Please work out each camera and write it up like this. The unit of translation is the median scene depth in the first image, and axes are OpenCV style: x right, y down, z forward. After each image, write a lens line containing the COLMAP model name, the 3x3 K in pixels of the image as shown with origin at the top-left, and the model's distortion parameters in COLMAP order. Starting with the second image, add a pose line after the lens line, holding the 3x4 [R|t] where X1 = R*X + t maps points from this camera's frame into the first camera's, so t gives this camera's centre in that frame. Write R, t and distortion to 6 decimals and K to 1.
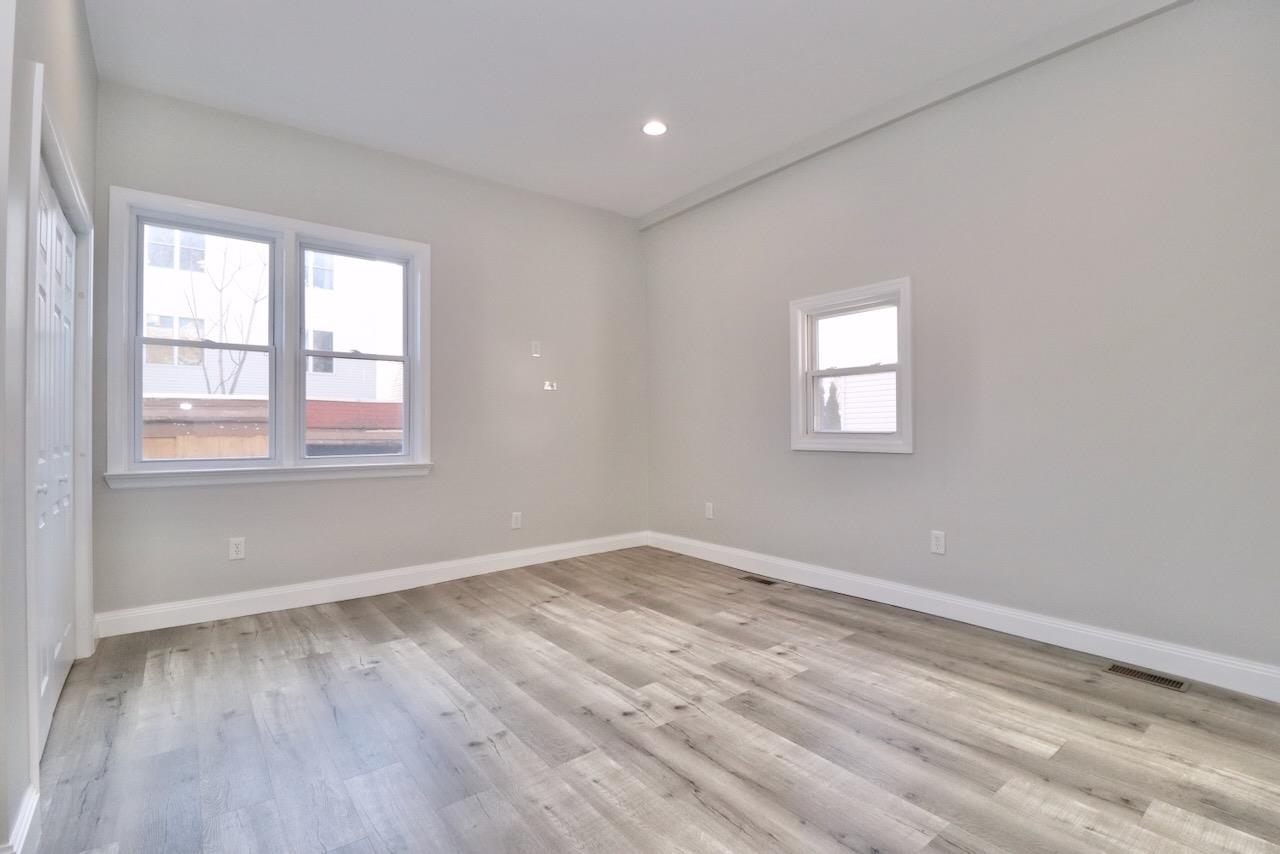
lens RADIAL K [[591.9, 0, 649.4], [0, 591.9, 427.7], [0, 0, 1]] dist [-0.001078, -0.013054]
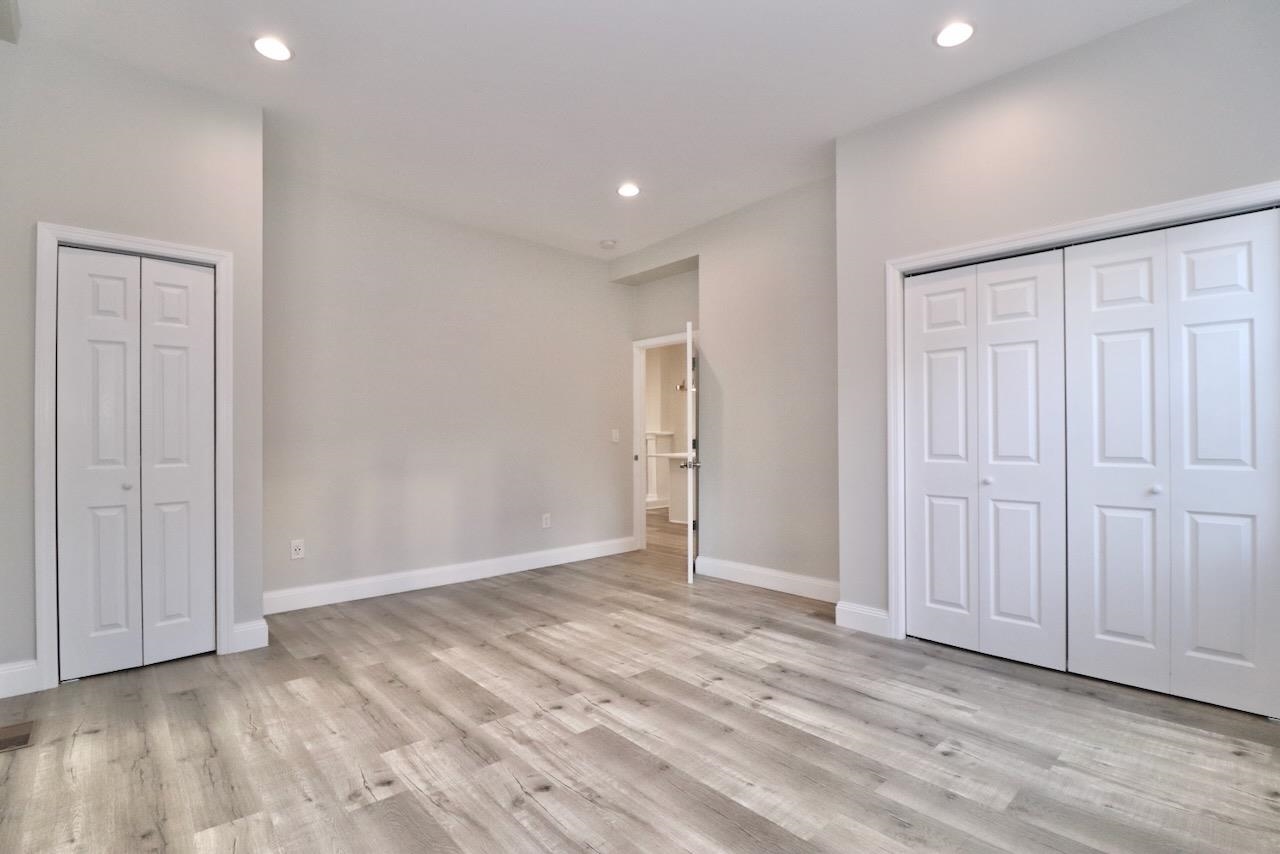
lens RADIAL K [[591.9, 0, 649.4], [0, 591.9, 427.7], [0, 0, 1]] dist [-0.001078, -0.013054]
pose [[-0.996813, 0.006308, -0.079525, -0.026130], [0.007340, 0.999892, -0.012698, -0.013201], [0.079437, -0.013241, -0.996752, 1.687737]]
